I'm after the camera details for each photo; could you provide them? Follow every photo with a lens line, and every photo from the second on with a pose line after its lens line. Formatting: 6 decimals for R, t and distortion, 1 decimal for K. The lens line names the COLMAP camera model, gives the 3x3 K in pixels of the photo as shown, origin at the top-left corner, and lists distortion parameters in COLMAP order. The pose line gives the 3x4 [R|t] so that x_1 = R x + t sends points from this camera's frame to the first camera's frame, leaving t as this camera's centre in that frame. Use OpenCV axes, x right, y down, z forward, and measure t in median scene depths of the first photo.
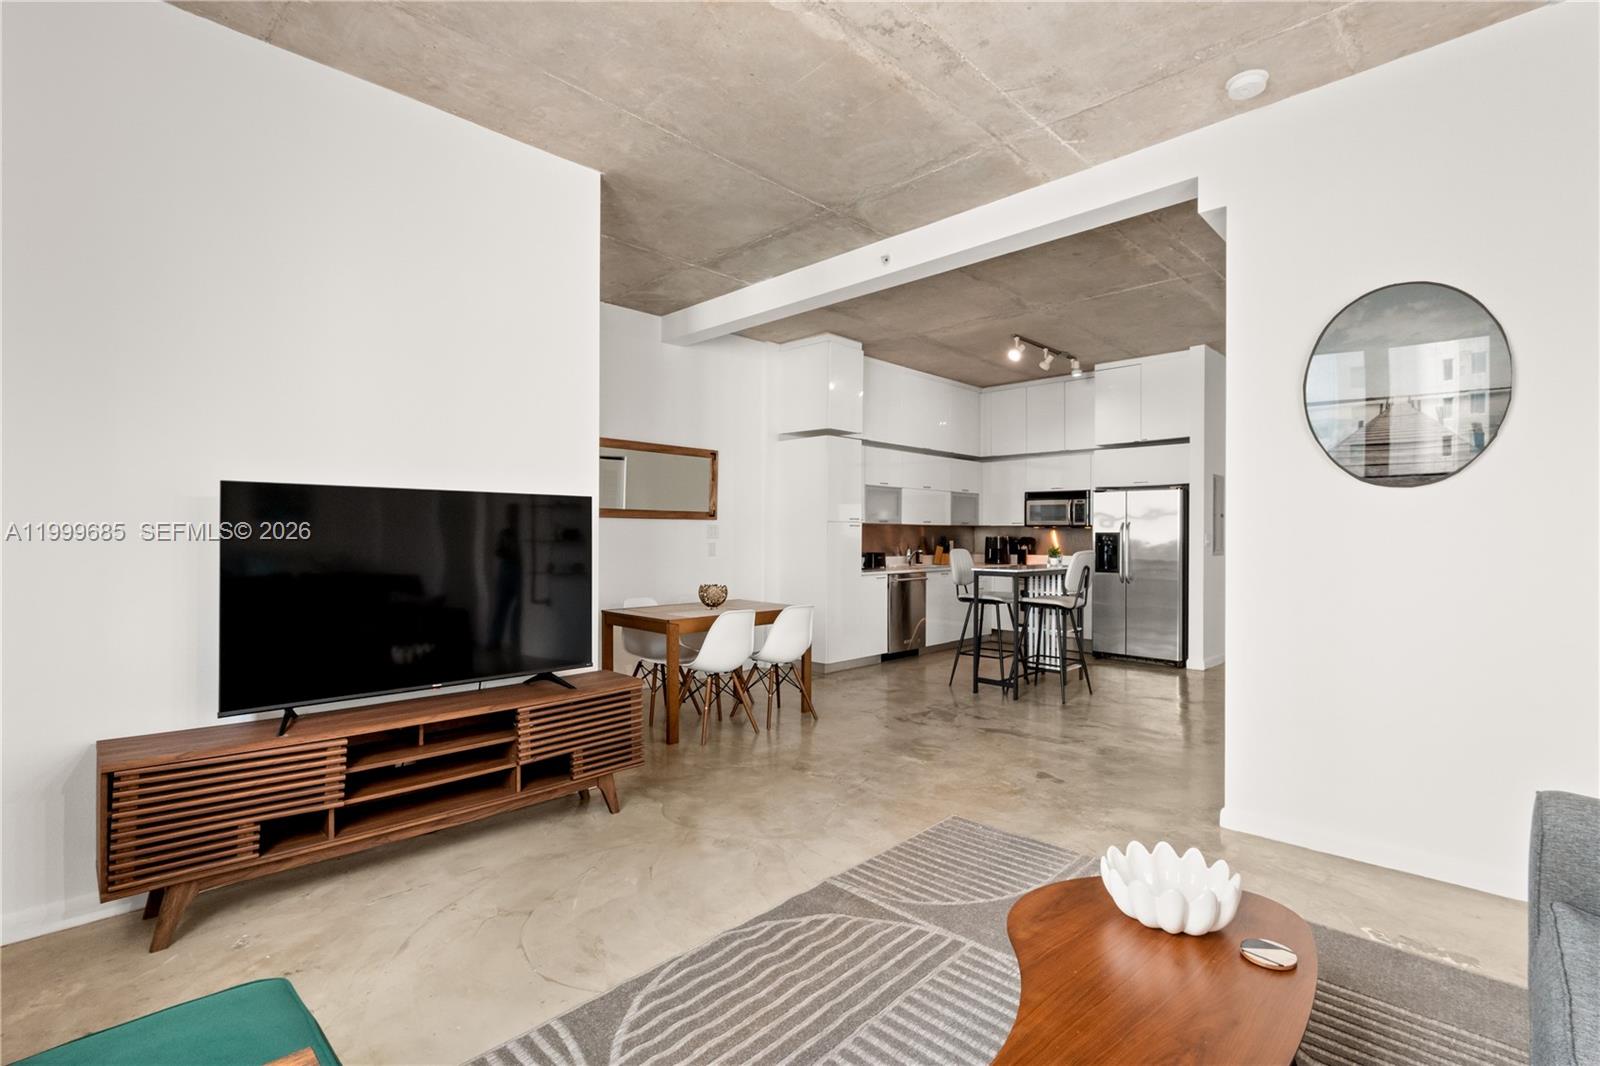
lens RADIAL K [[734.2, 0, 802.9], [0, 734.2, 532.3], [0, 0, 1]] dist [-0.004333, 0.001210]
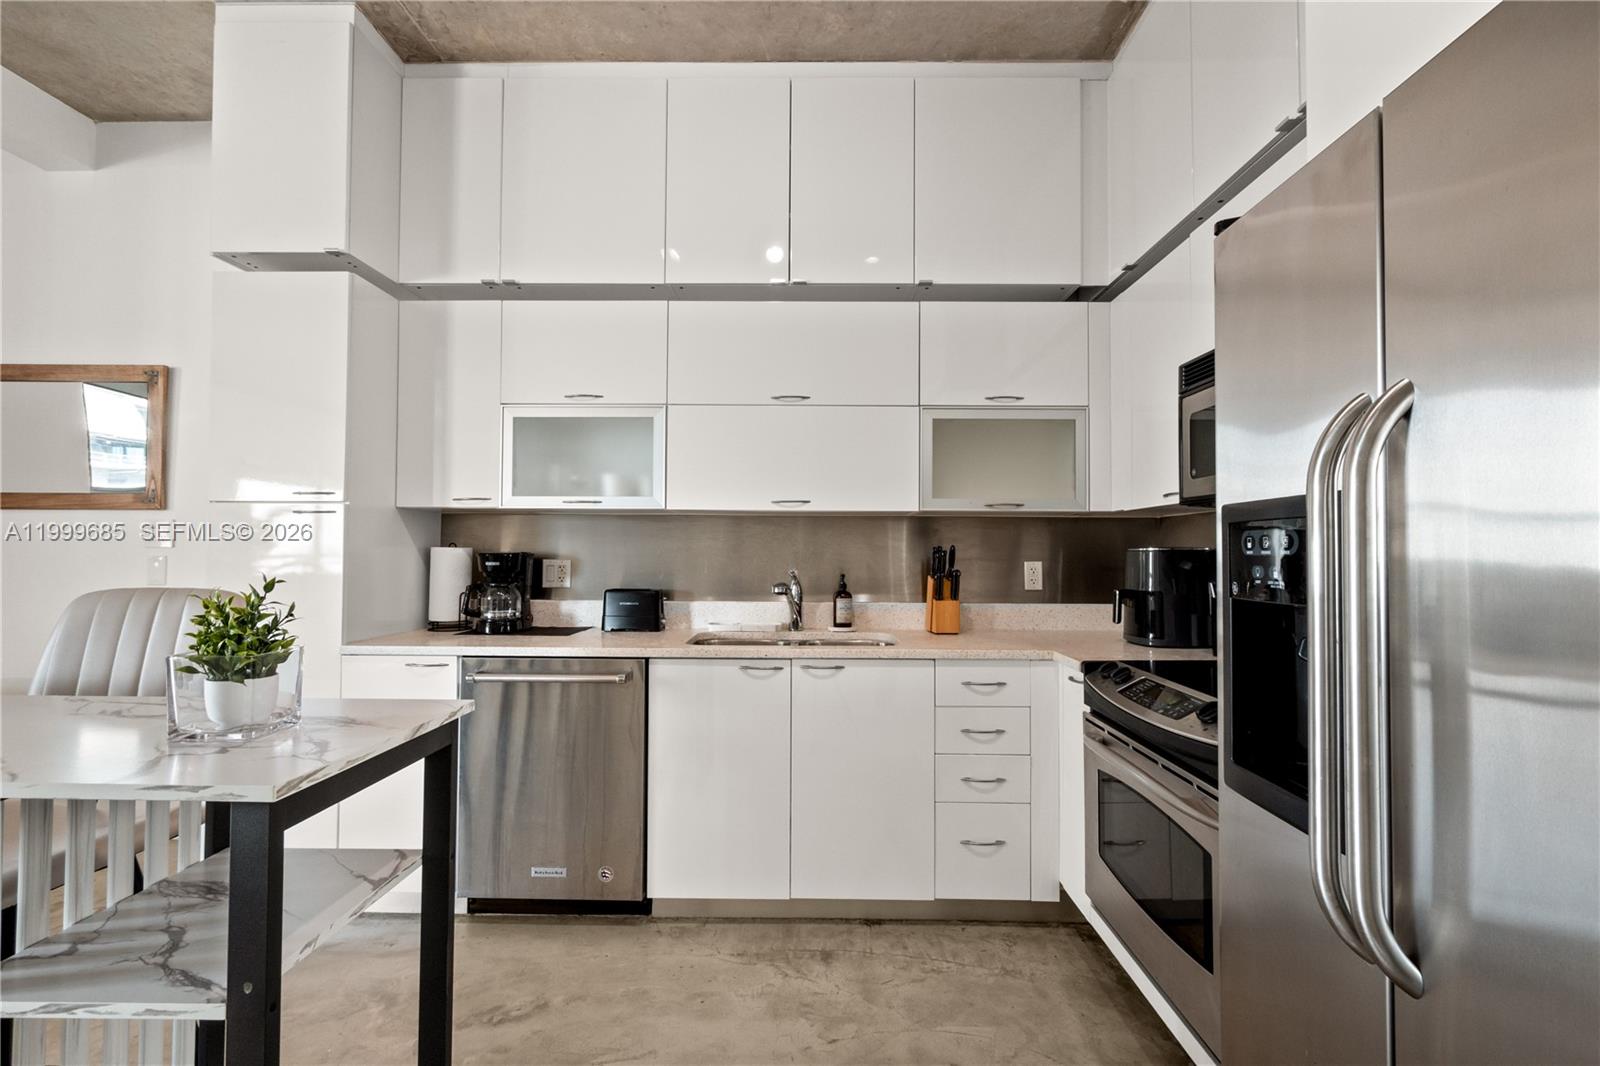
lens RADIAL K [[734.2, 0, 800.8], [0, 734.2, 536.4], [0, 0, 1]] dist [-0.004333, 0.001210]
pose [[0.686654, -0.015281, -0.726823, 0.492849], [-0.002741, 0.999718, -0.023609, 0.010554], [0.726979, 0.018204, 0.686419, 0.929906]]
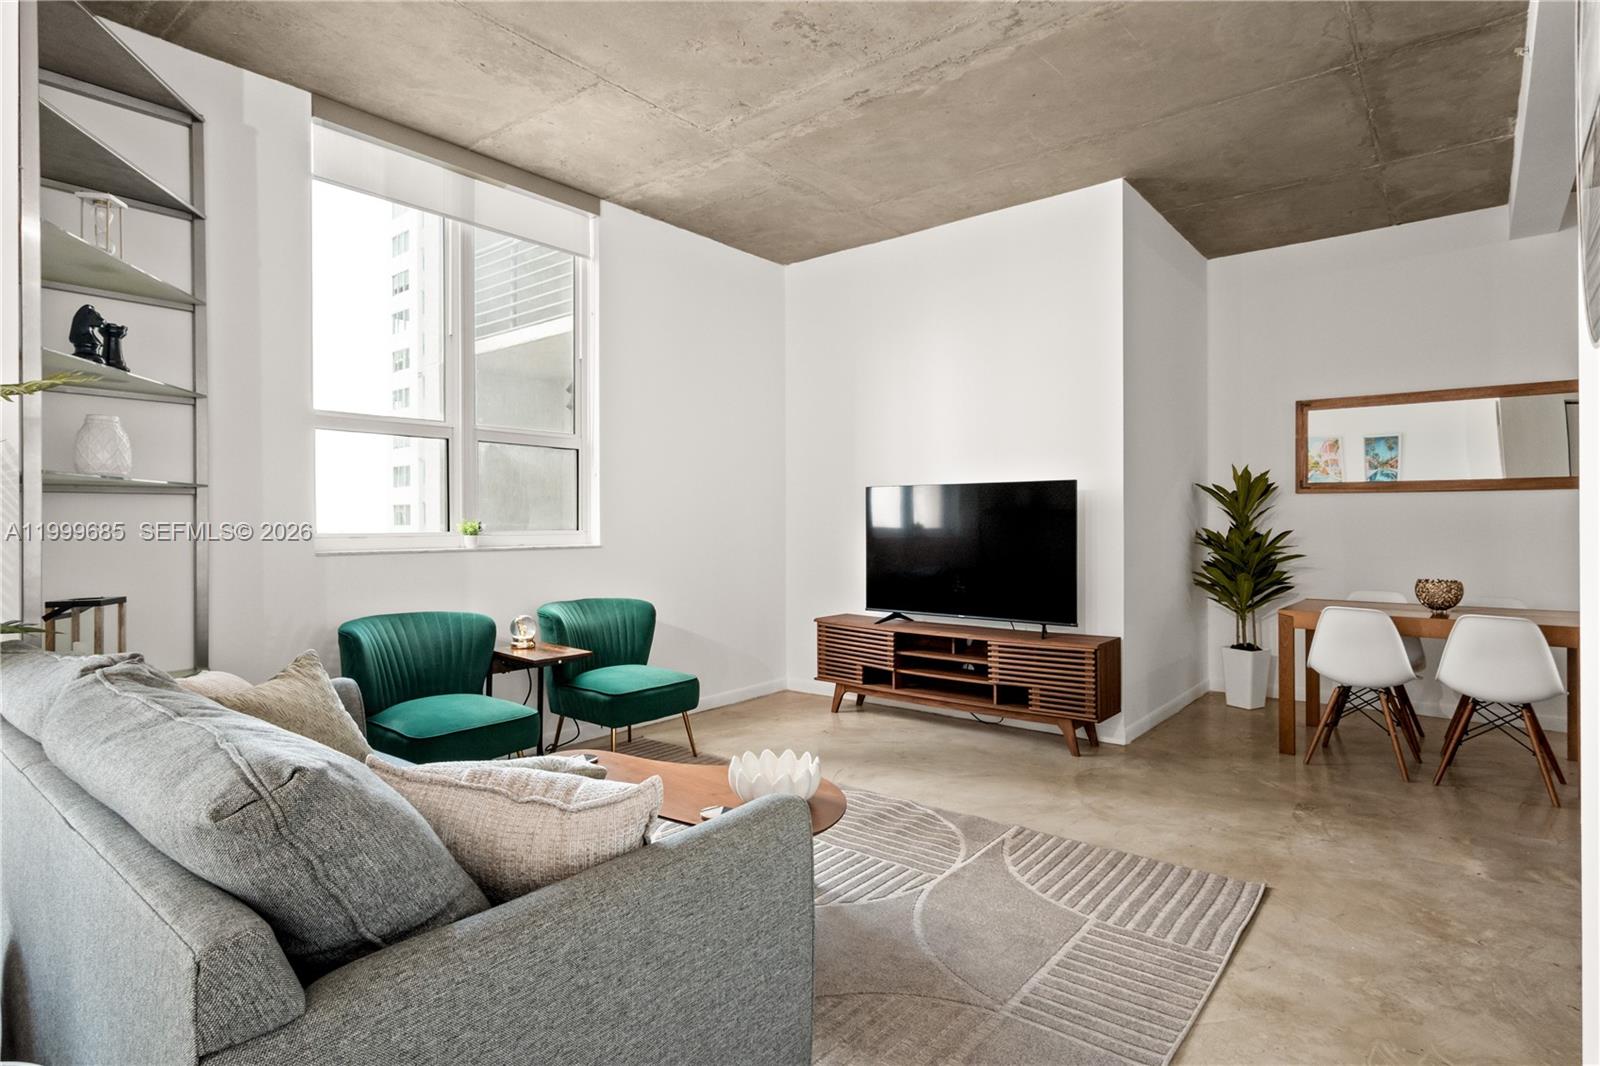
lens RADIAL K [[826.7, 0, 808.6], [0, 826.7, 525.6], [0, 0, 1]] dist [-0.005584, -0.000252]
pose [[0.095033, -0.000104, -0.995474, 0.476002], [0.007518, 0.999972, 0.000613, 0.009400], [0.995446, -0.007542, 0.095031, 0.225228]]
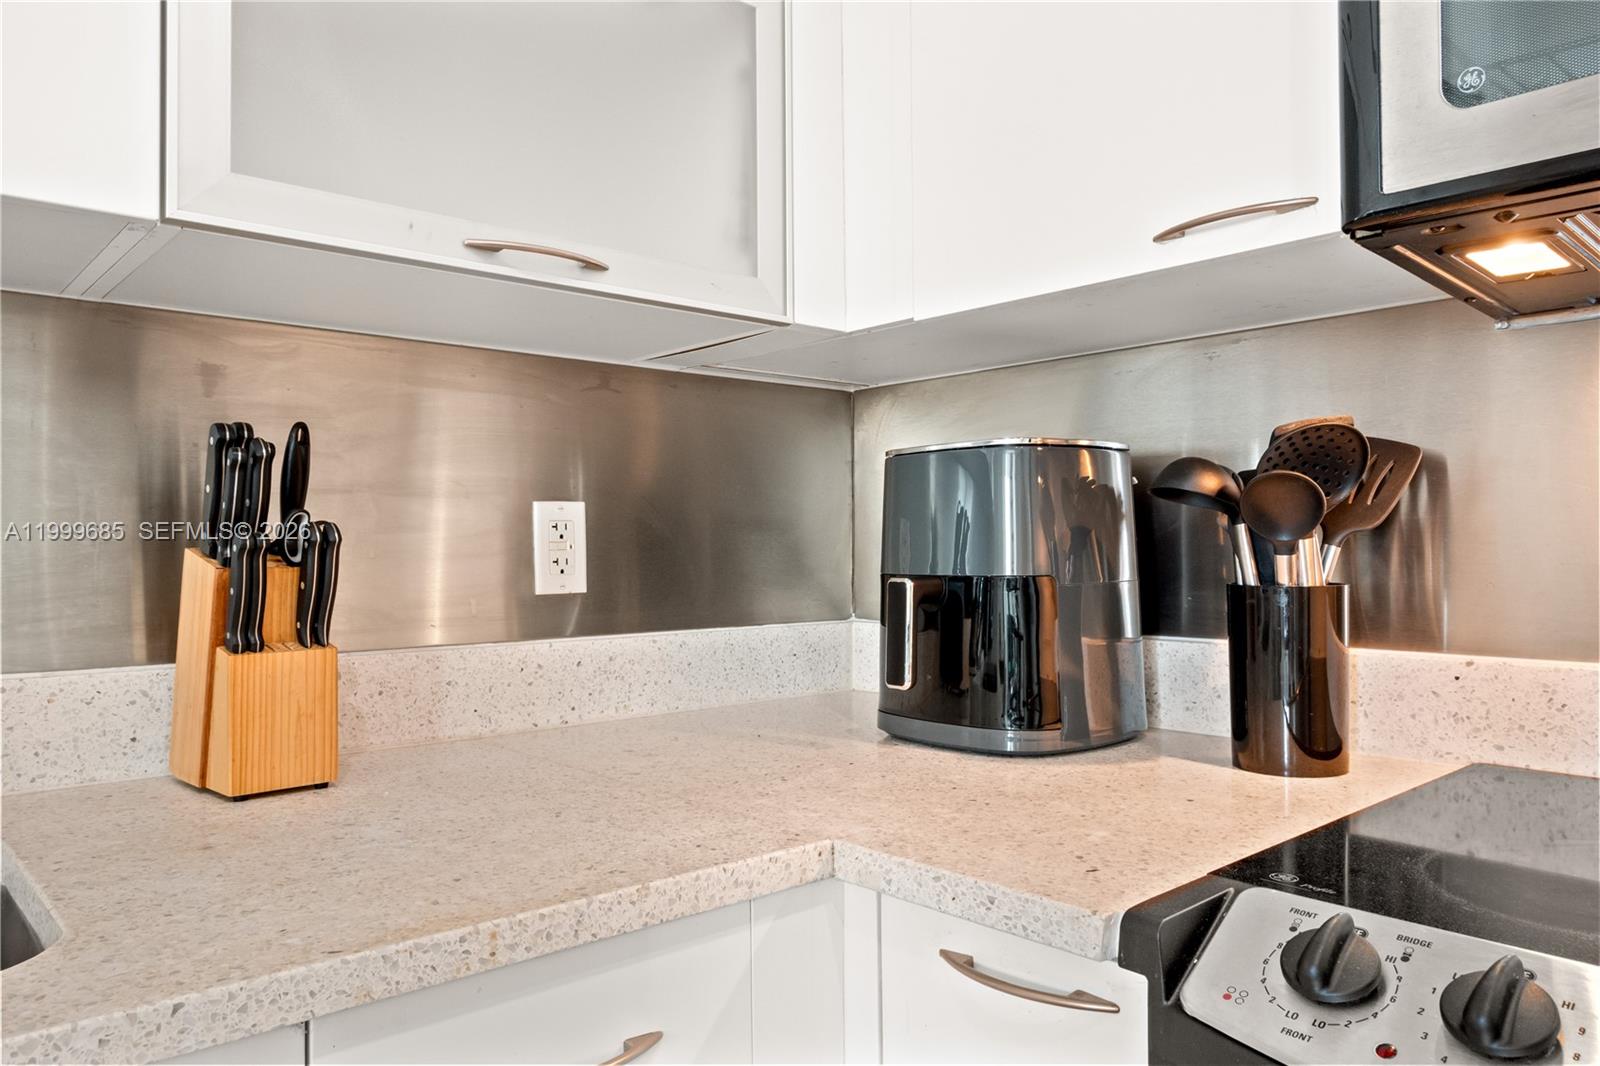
lens RADIAL K [[1099.1, 0, 790.8], [0, 1099.1, 534.8], [0, 0, 1]] dist [-0.006509, 0.000196]
pose [[0.997576, -0.013328, -0.068303, 0.326354], [0.012343, 0.999814, -0.014817, 0.024256], [0.068488, 0.013938, 0.997555, 1.132623]]
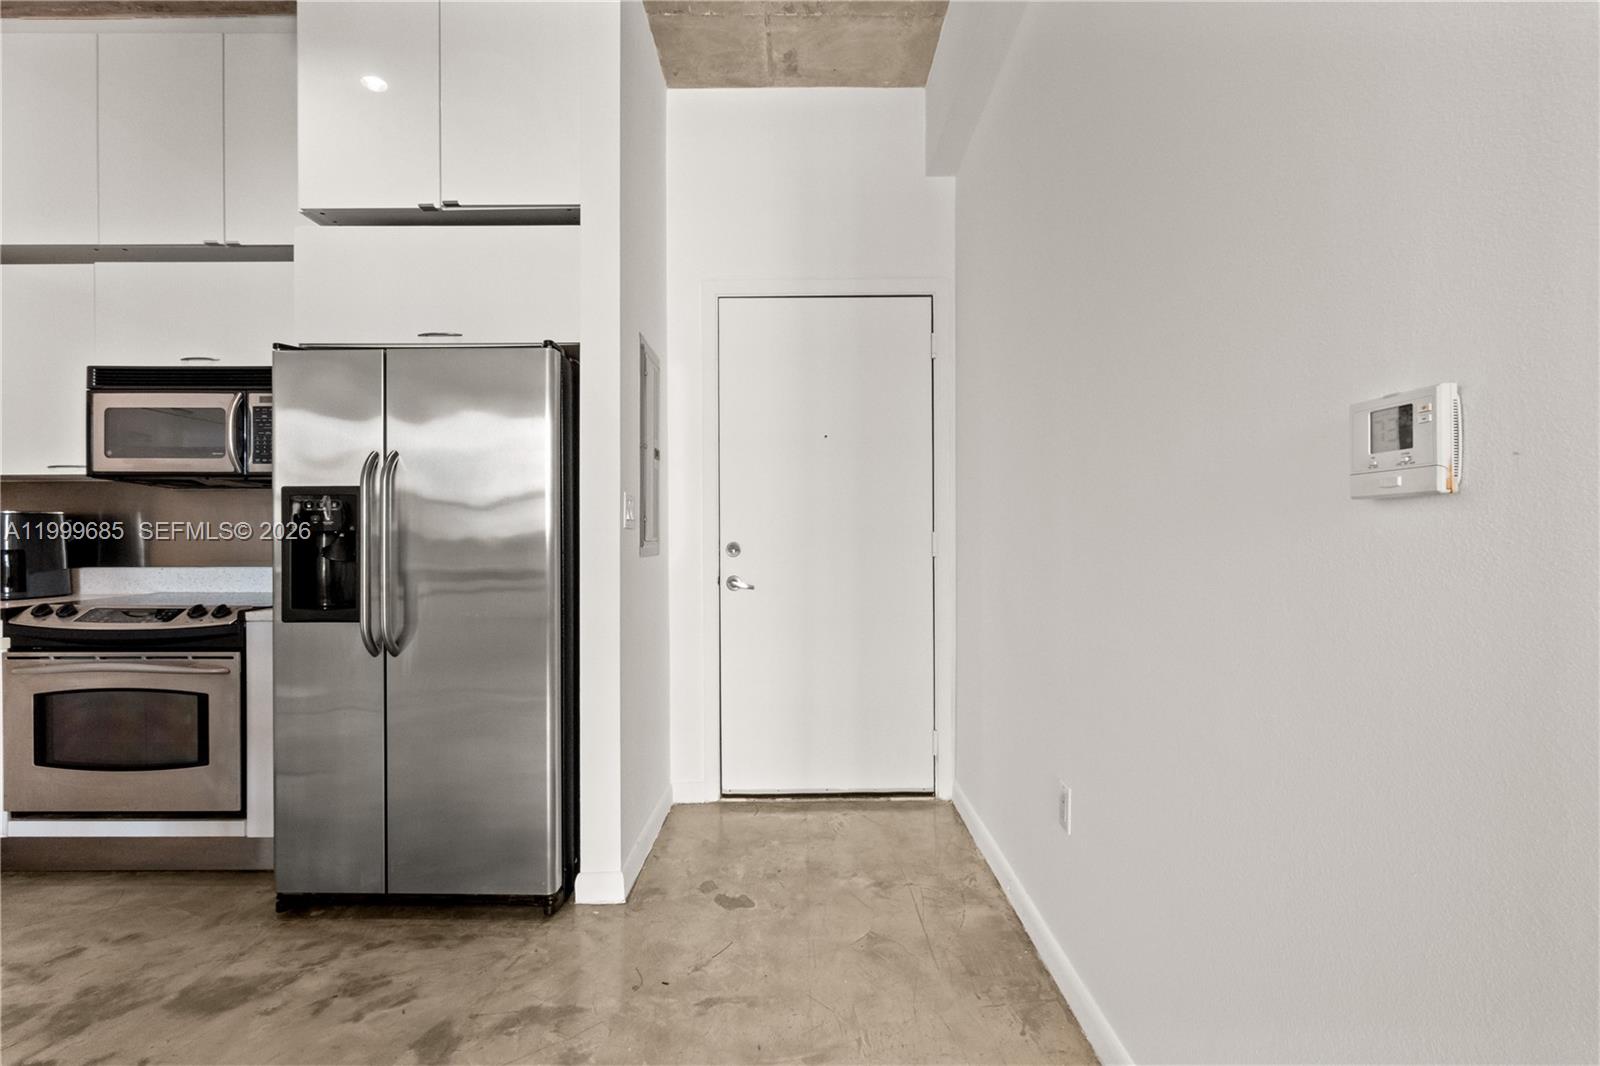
lens RADIAL K [[734.2, 0, 800.5], [0, 734.2, 535.4], [0, 0, 1]] dist [-0.004333, 0.001210]
pose [[0.713747, -0.005712, 0.700381, 0.377069], [0.004540, 0.999983, 0.003530, 0.021288], [-0.700389, 0.000660, 0.713761, 0.715548]]
